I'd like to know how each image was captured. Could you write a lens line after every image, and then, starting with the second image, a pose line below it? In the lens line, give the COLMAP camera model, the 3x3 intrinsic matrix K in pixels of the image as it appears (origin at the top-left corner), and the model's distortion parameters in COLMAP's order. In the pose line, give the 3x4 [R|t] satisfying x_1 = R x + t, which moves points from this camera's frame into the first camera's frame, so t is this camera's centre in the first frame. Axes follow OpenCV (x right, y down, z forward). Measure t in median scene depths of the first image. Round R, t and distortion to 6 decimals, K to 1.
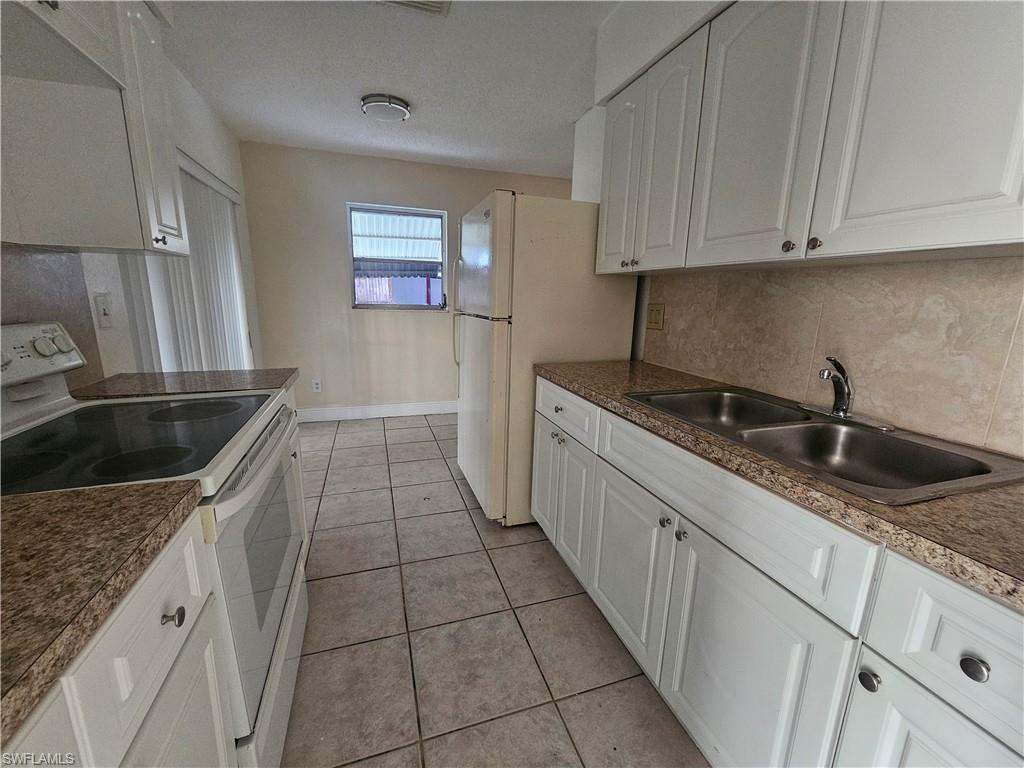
lens RADIAL K [[420.6, 0, 512.2], [0, 420.6, 387.5], [0, 0, 1]] dist [-0.000859, 0.000025]
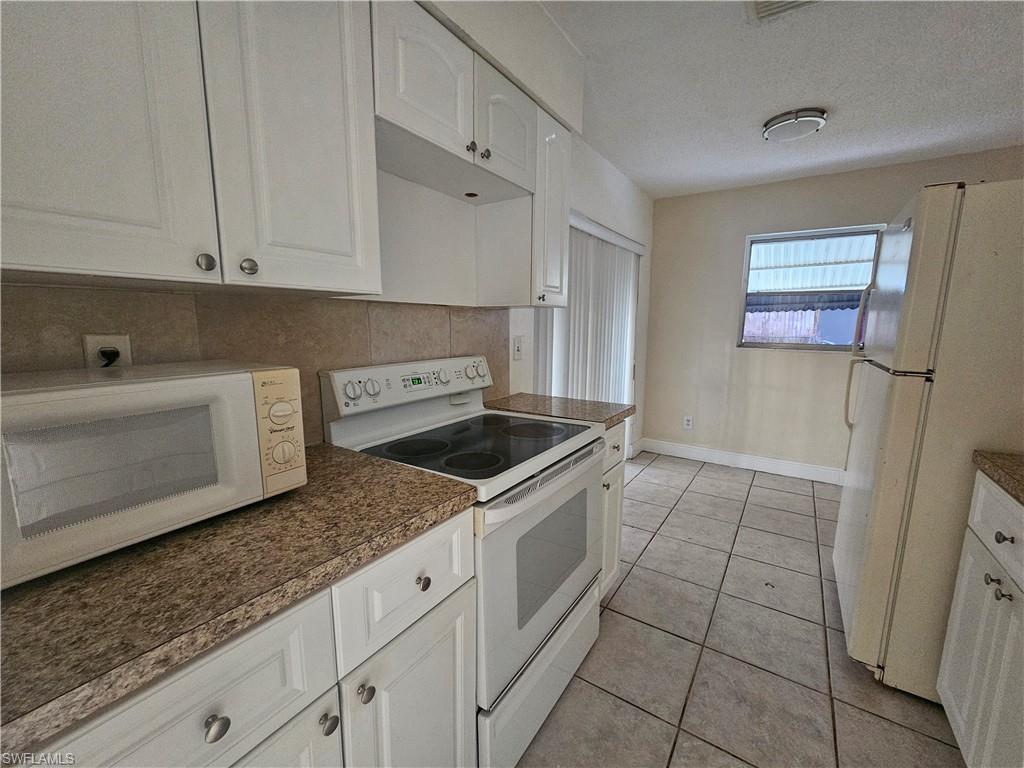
lens RADIAL K [[420.6, 0, 512.2], [0, 420.6, 387.5], [0, 0, 1]] dist [-0.000859, 0.000025]
pose [[0.609472, 0.101040, -0.786343, 0.104950], [-0.162143, 0.986767, 0.001120, -0.034363], [0.776050, 0.126817, 0.617789, 0.084438]]
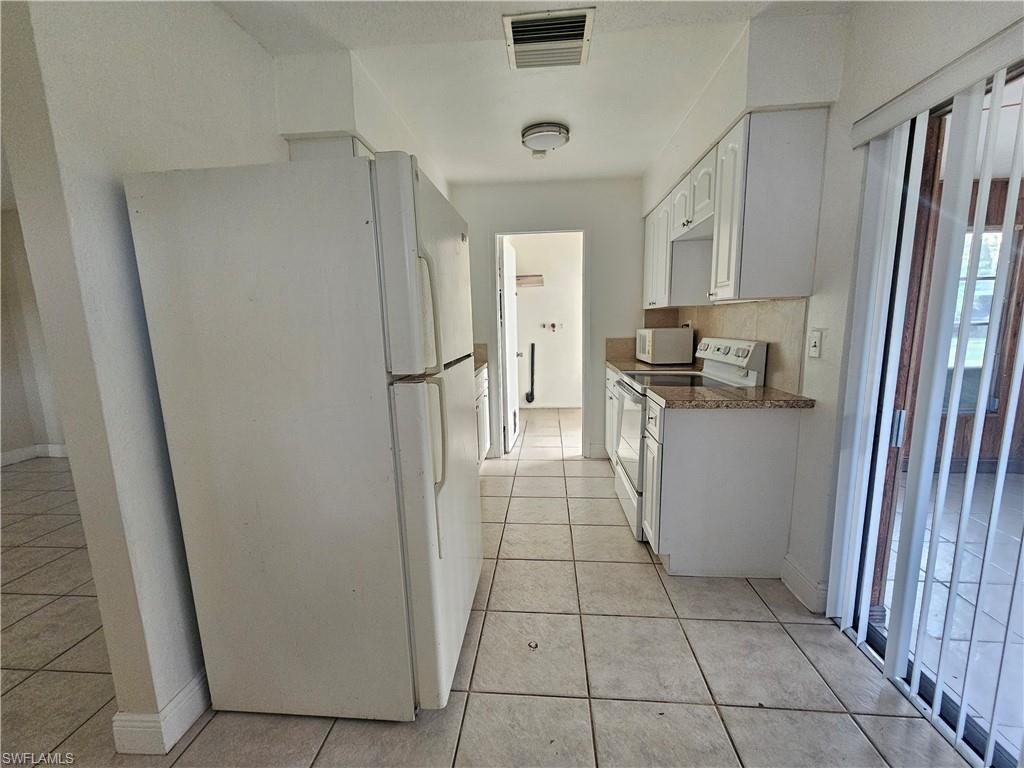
lens RADIAL K [[420.6, 0, 512.2], [0, 420.6, 387.5], [0, 0, 1]] dist [-0.000859, 0.000025]
pose [[-0.922330, -0.061749, 0.381438, -0.454561], [0.086450, 0.929150, 0.359453, -0.392253], [-0.376609, 0.364509, -0.851645, 1.641666]]
